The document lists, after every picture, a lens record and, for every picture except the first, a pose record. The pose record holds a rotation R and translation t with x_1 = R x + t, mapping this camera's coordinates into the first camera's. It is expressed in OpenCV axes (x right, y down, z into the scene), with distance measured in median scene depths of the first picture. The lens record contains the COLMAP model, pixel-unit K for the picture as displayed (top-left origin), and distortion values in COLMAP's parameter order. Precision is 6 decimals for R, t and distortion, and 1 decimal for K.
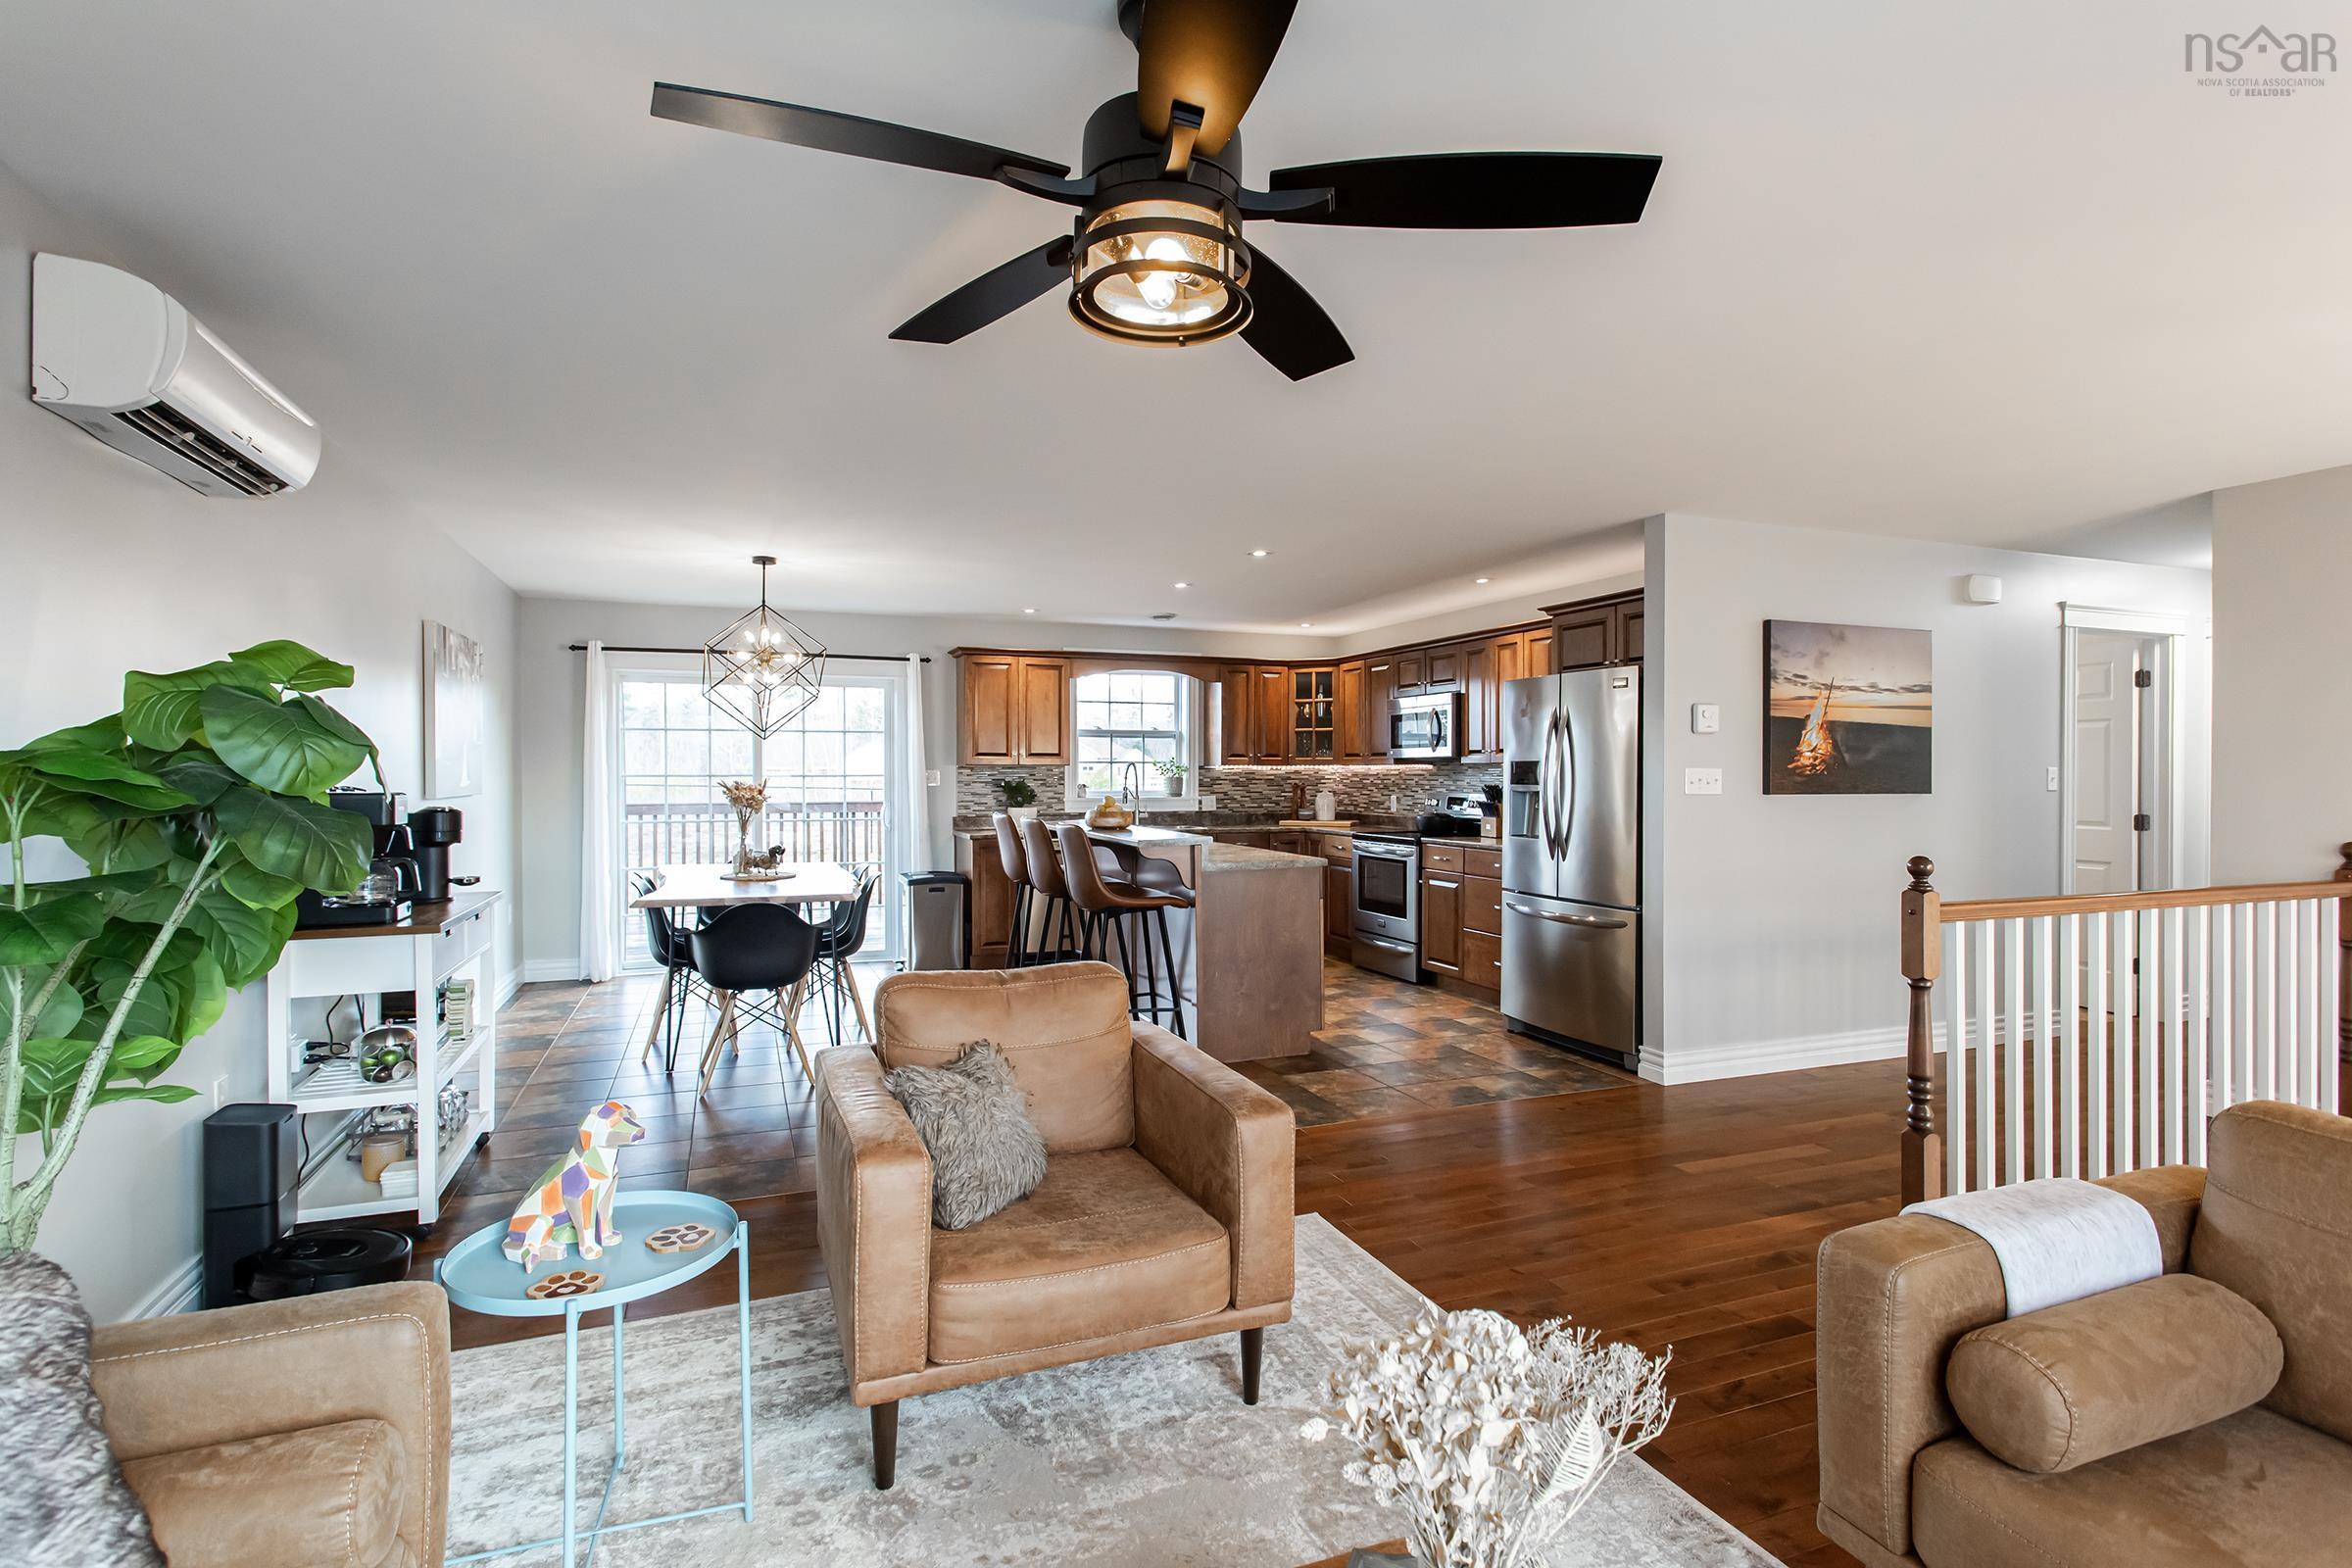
lens RADIAL K [[1079.7, 0, 1226.4], [0, 1079.7, 773.3], [0, 0, 1]] dist [0.023388, 0.000010]
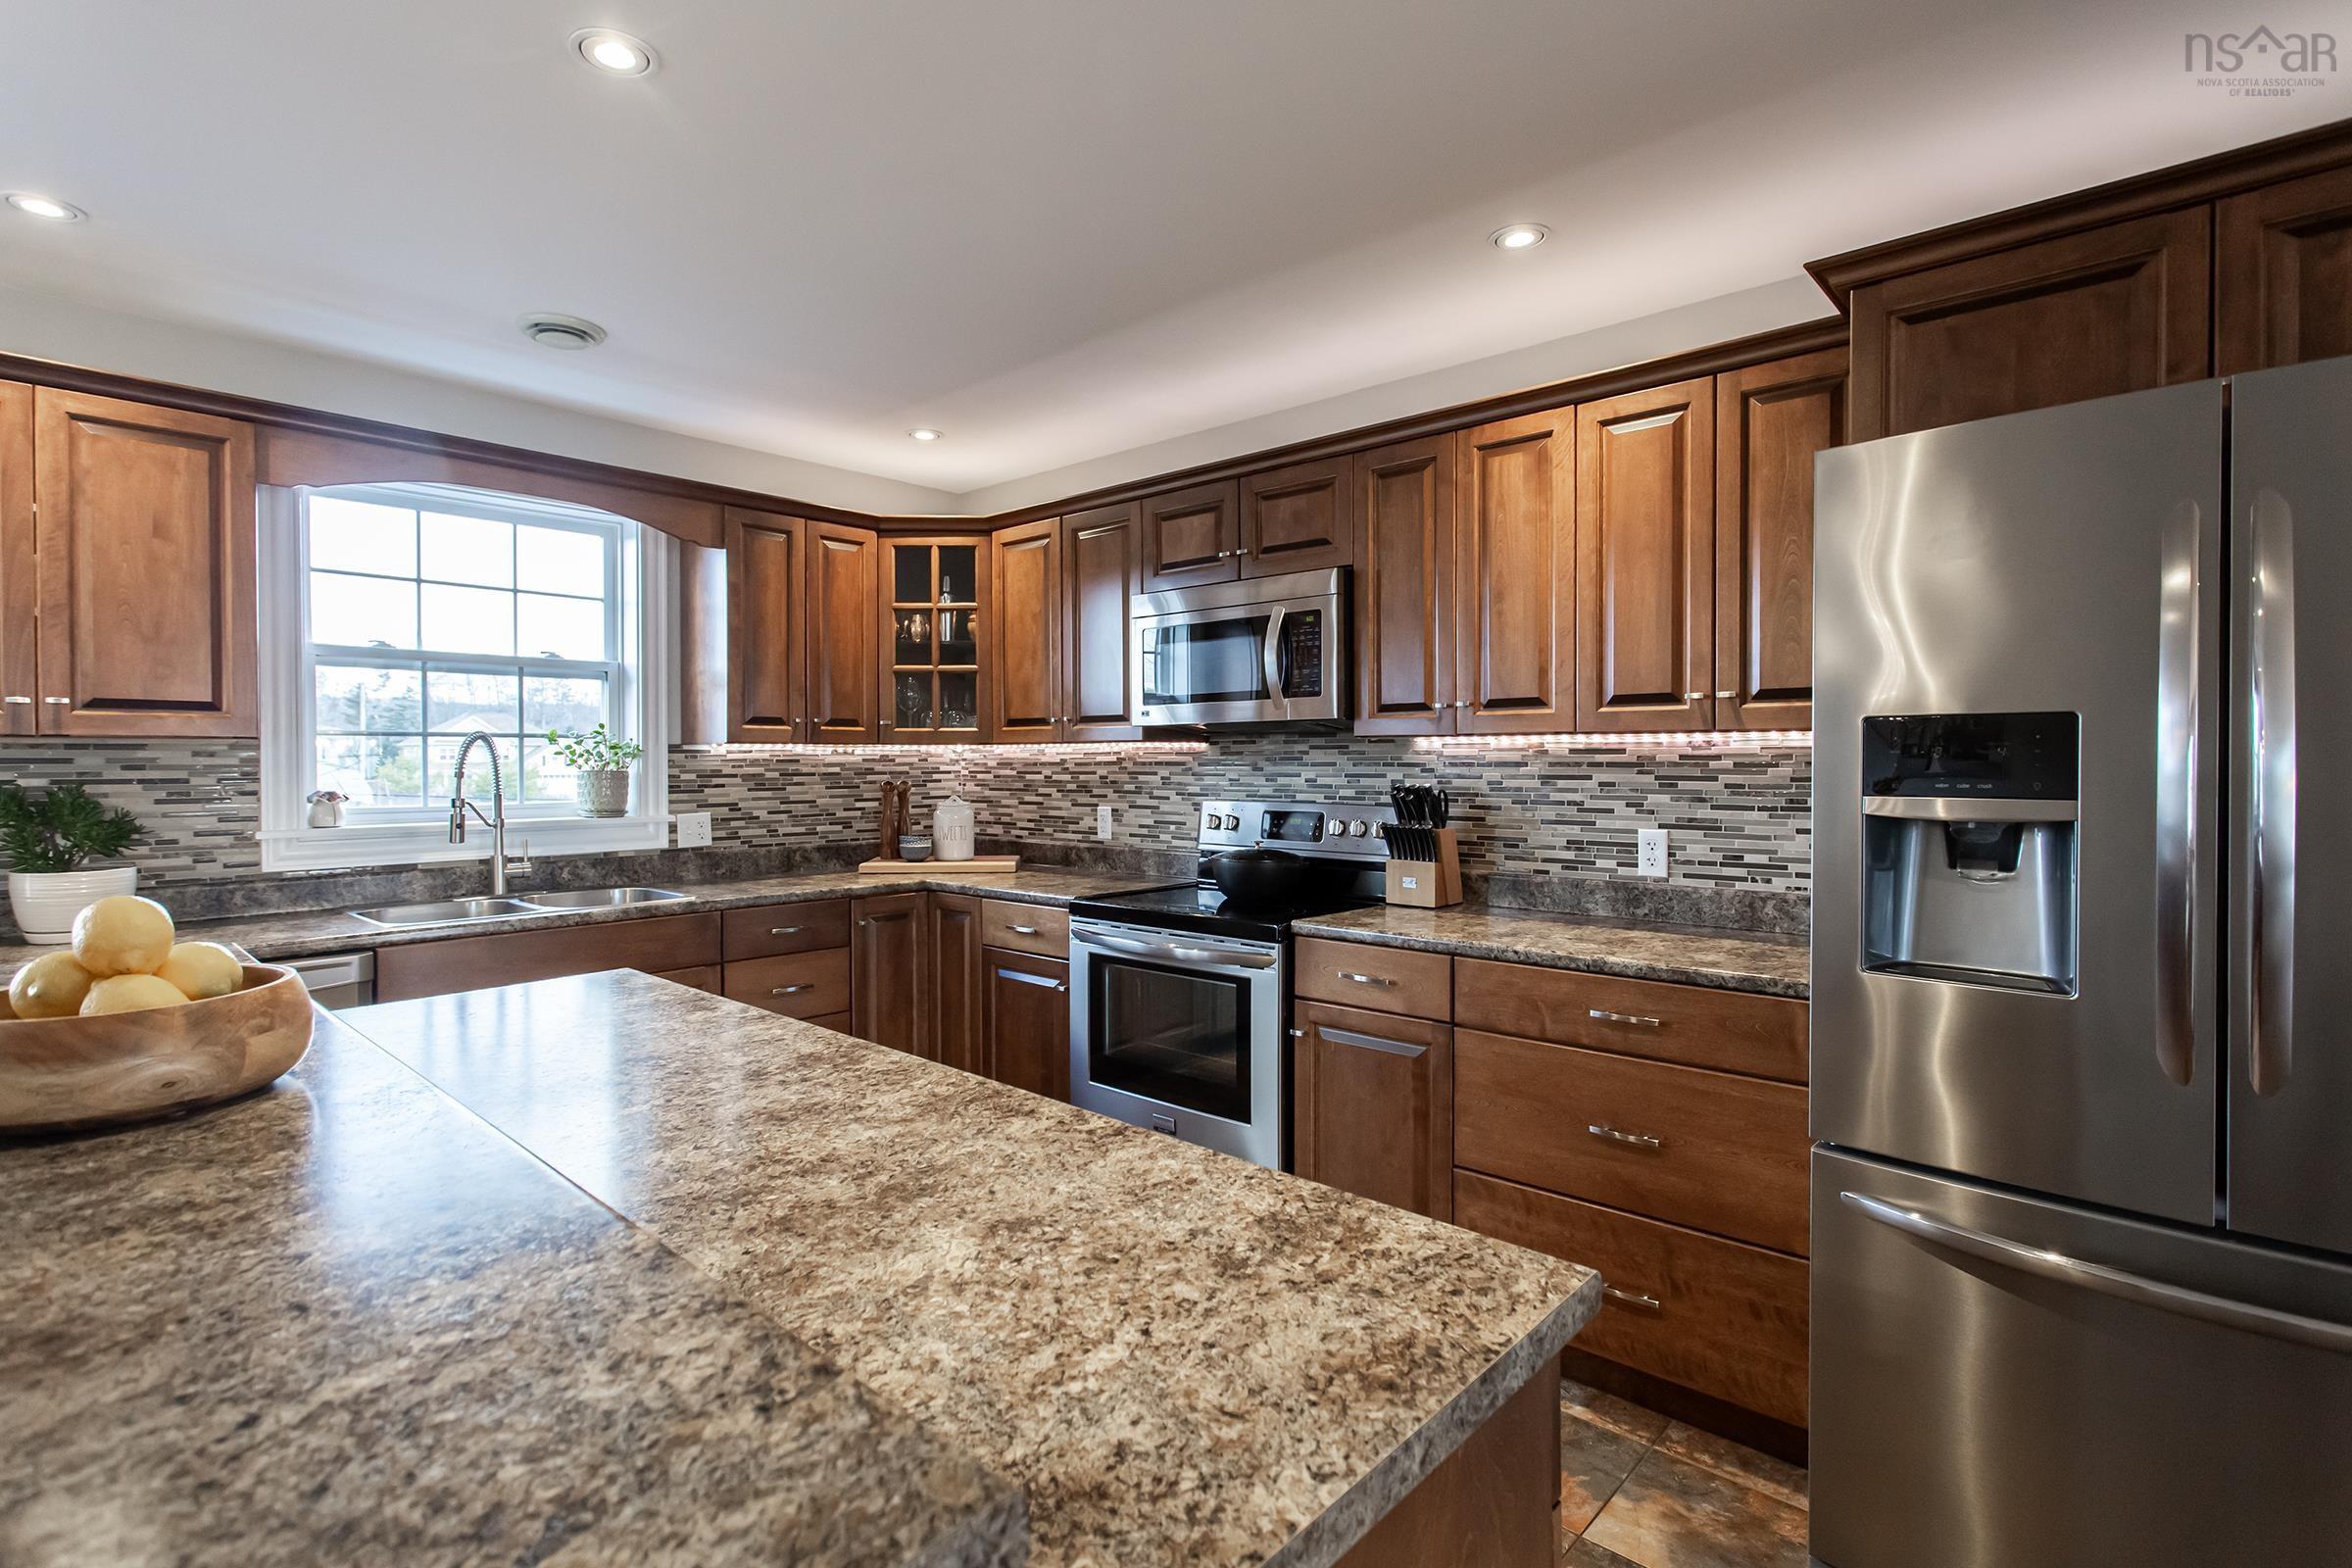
lens RADIAL K [[1105.1, 0, 1178.8], [0, 1105.1, 773.9], [0, 0, 1]] dist [0.002047, 0.000800]
pose [[0.913465, -0.007054, 0.406855, -0.019844], [0.002903, 0.999937, 0.010820, 0.000786], [-0.406906, -0.008703, 0.913428, 0.532726]]
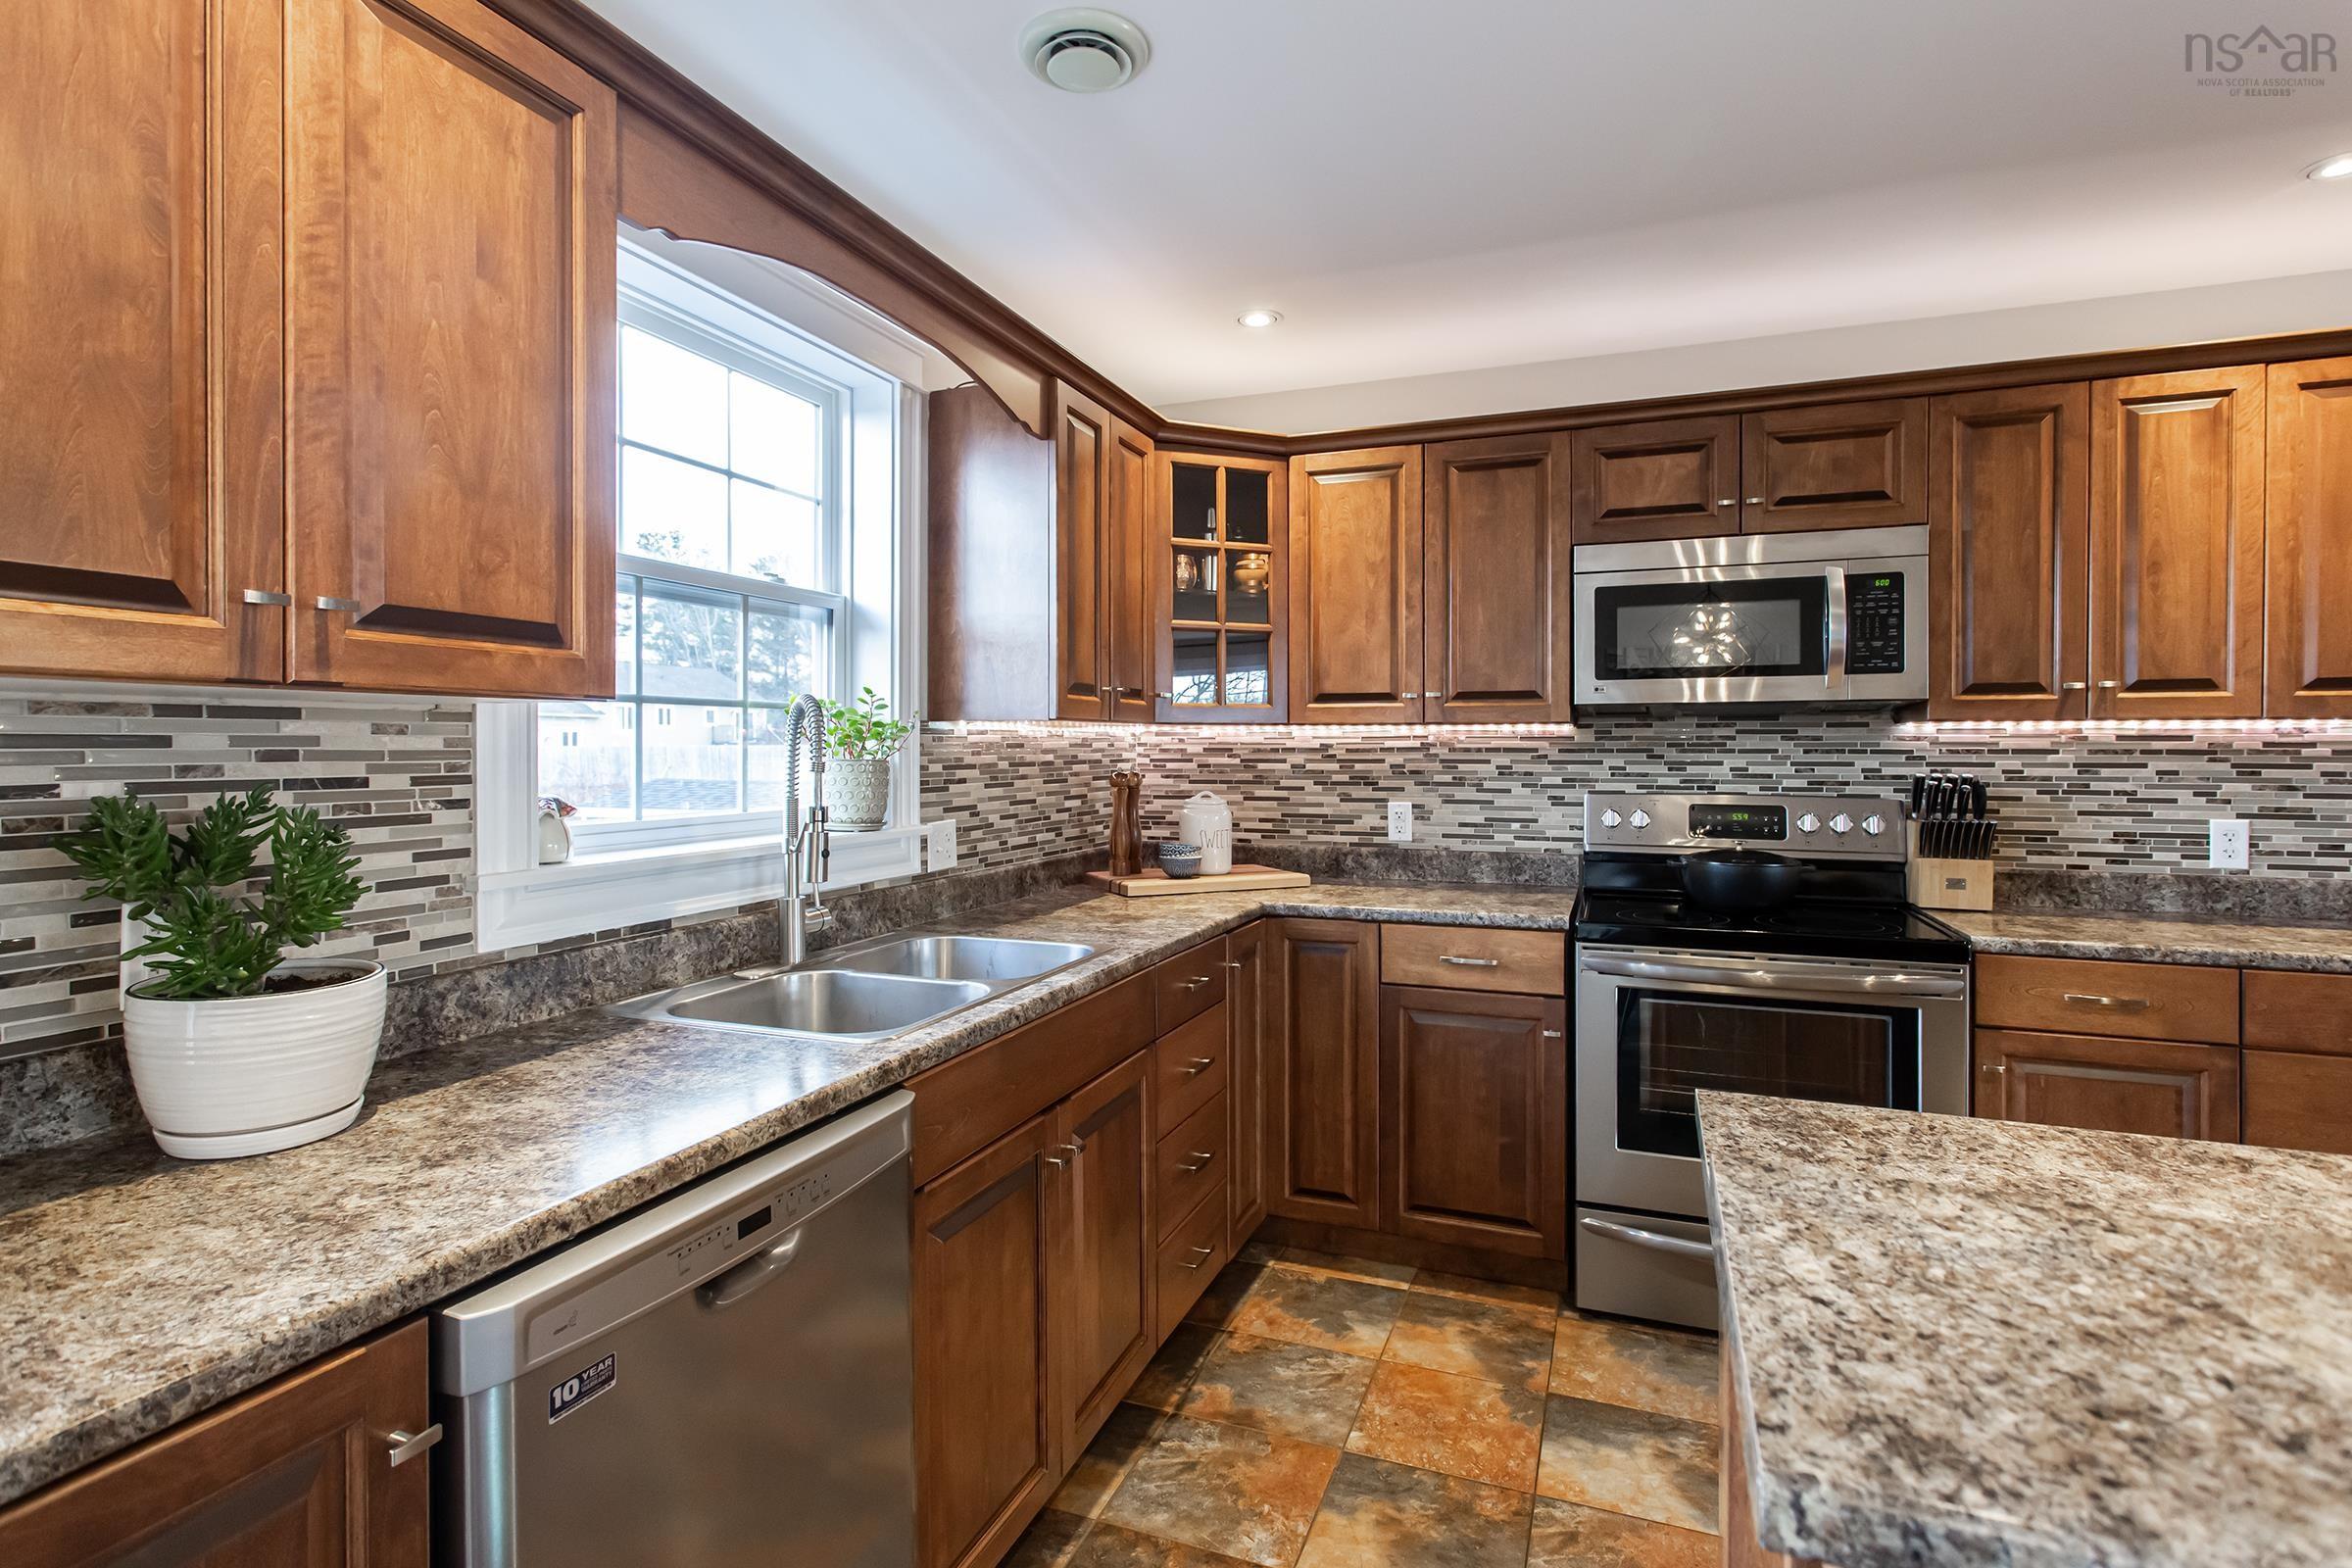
lens RADIAL K [[1119.2, 0, 1224.4], [0, 1119.2, 752.7], [0, 0, 1]] dist [0.003943, 0.000606]
pose [[0.709887, -0.003876, 0.704305, -0.192427], [0.000663, 0.999988, 0.004834, 0.000435], [-0.704316, -0.002965, 0.709881, 0.757810]]
